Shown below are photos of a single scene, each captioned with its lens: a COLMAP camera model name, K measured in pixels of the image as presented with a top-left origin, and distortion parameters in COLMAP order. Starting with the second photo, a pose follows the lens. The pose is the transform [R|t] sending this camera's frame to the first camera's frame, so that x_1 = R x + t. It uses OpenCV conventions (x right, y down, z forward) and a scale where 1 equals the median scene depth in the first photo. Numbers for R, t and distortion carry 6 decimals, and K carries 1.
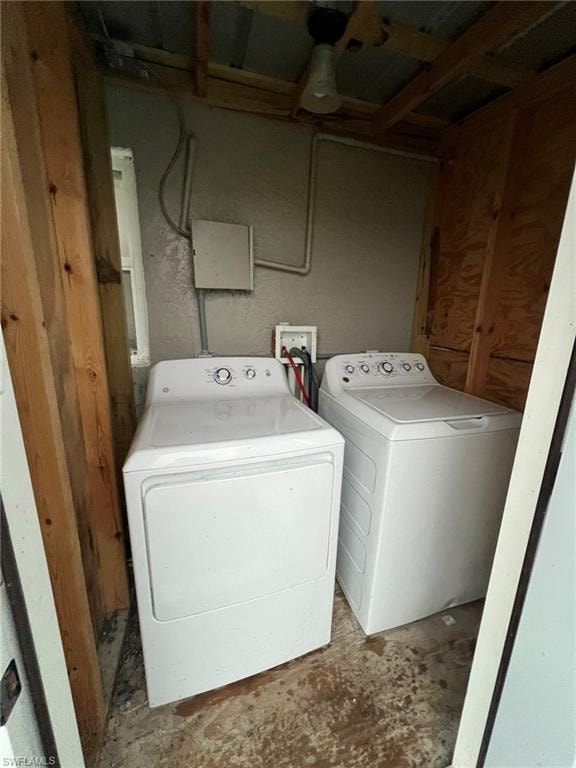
lens RADIAL K [[308.7, 0, 289.6], [0, 308.7, 382.3], [0, 0, 1]] dist [0.001368, -0.000049]
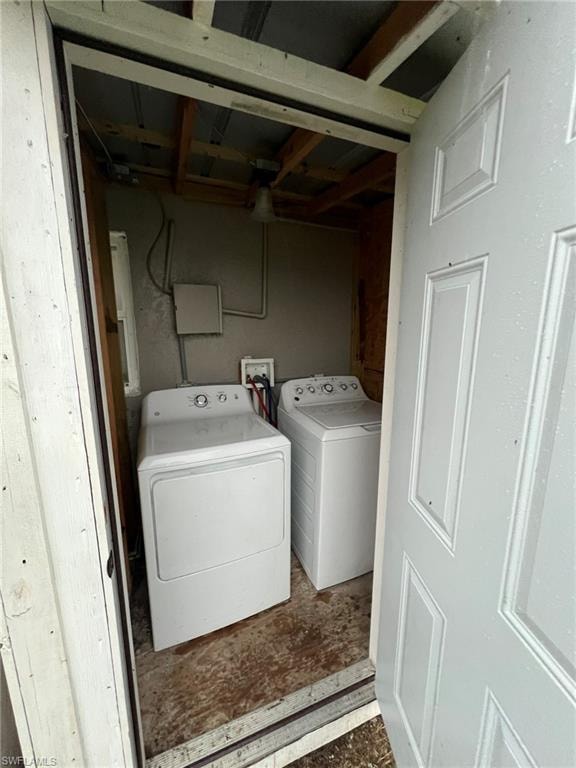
lens RADIAL K [[308.7, 0, 289.1], [0, 308.7, 382.9], [0, 0, 1]] dist [0.001368, -0.000049]
pose [[0.995081, -0.039042, 0.091048, 0.039505], [0.043549, 0.997895, -0.048048, -0.017421], [-0.088980, 0.051776, 0.994687, -0.346954]]
